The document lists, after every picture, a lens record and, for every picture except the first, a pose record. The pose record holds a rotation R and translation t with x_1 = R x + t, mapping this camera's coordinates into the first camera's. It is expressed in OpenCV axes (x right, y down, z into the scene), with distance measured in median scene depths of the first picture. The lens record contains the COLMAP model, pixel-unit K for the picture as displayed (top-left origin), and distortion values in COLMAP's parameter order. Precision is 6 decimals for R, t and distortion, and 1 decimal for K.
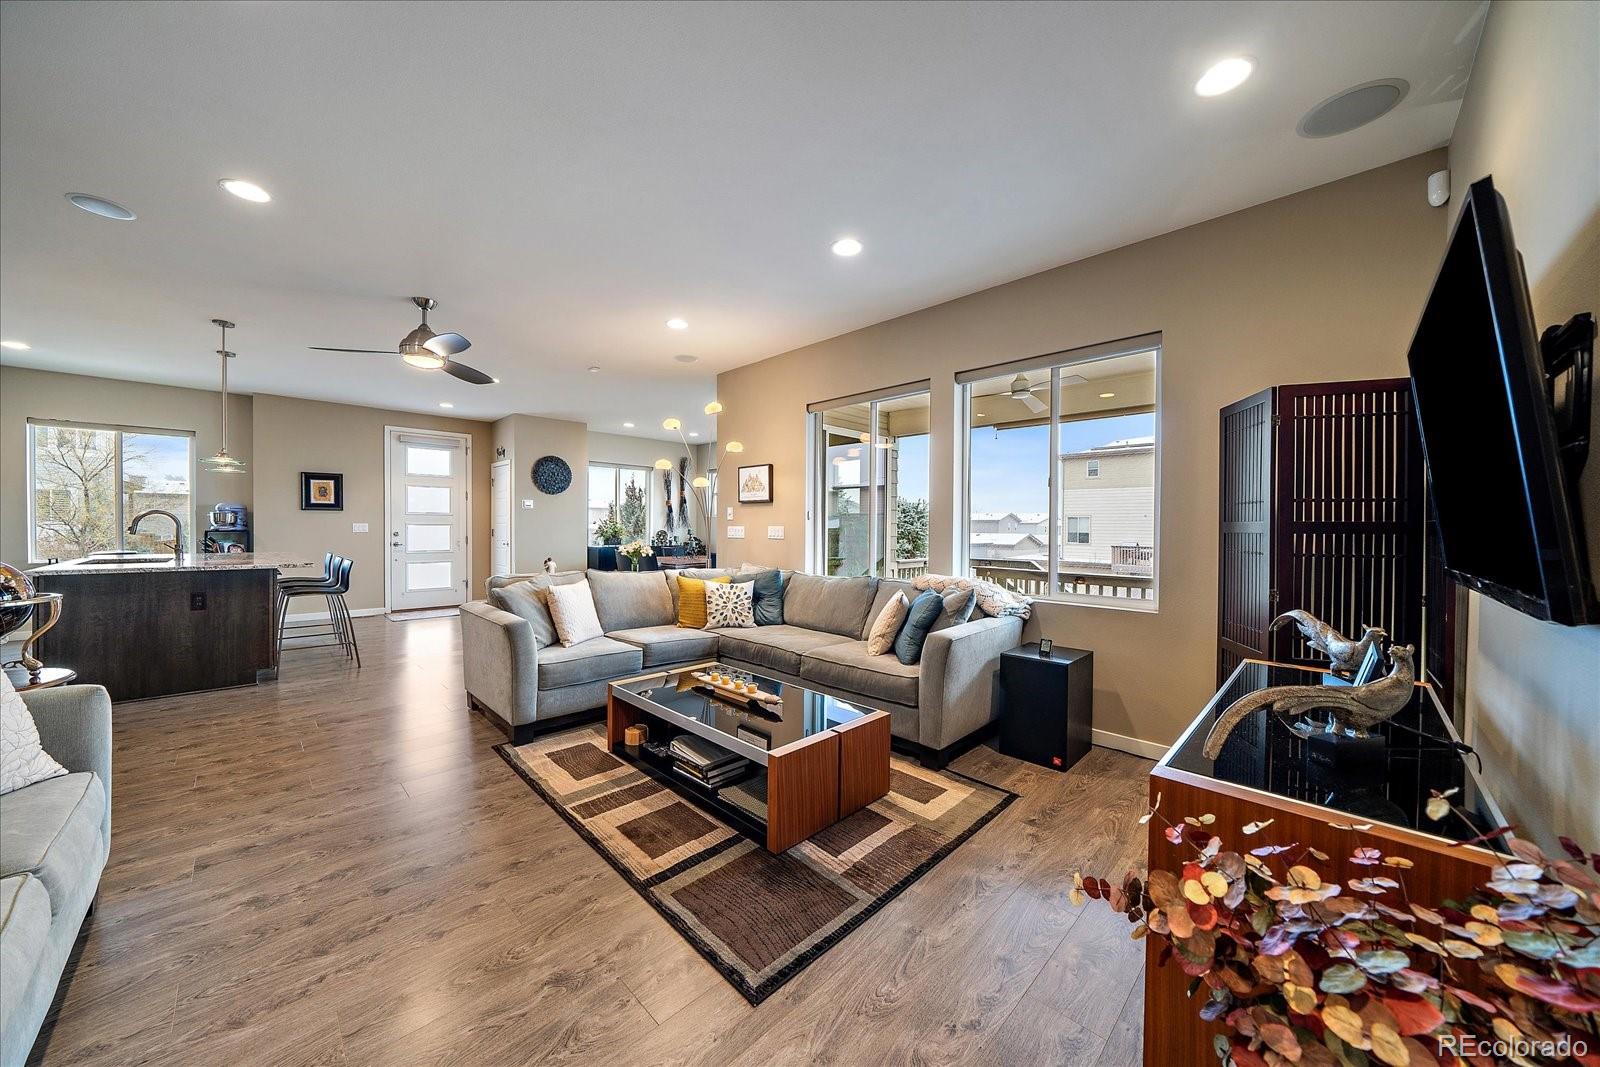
lens RADIAL K [[558.3, 0, 782.4], [0, 558.3, 529.8], [0, 0, 1]] dist [-0.002348, -0.000147]
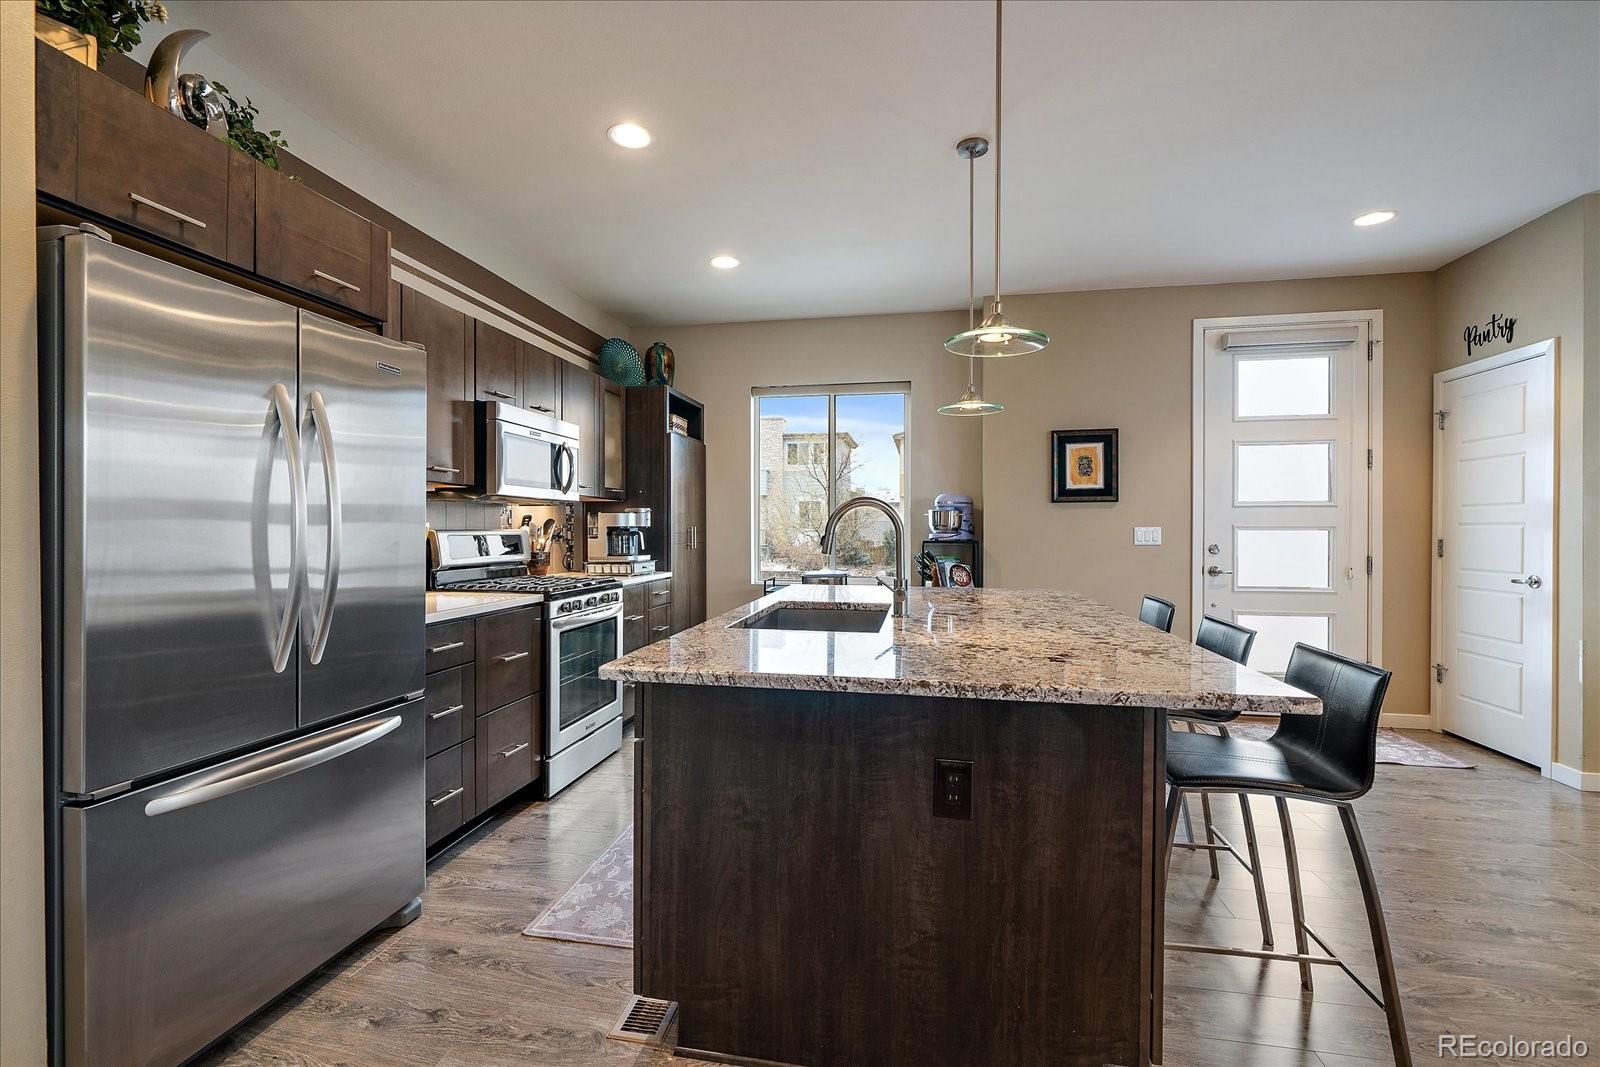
lens RADIAL K [[558.3, 0, 782.4], [0, 558.3, 529.8], [0, 0, 1]] dist [-0.002348, -0.000147]
pose [[0.537005, -0.004796, -0.843565, -0.592595], [-0.001490, 0.999977, -0.006634, -0.006083], [0.843577, 0.004819, 0.536986, 0.534339]]
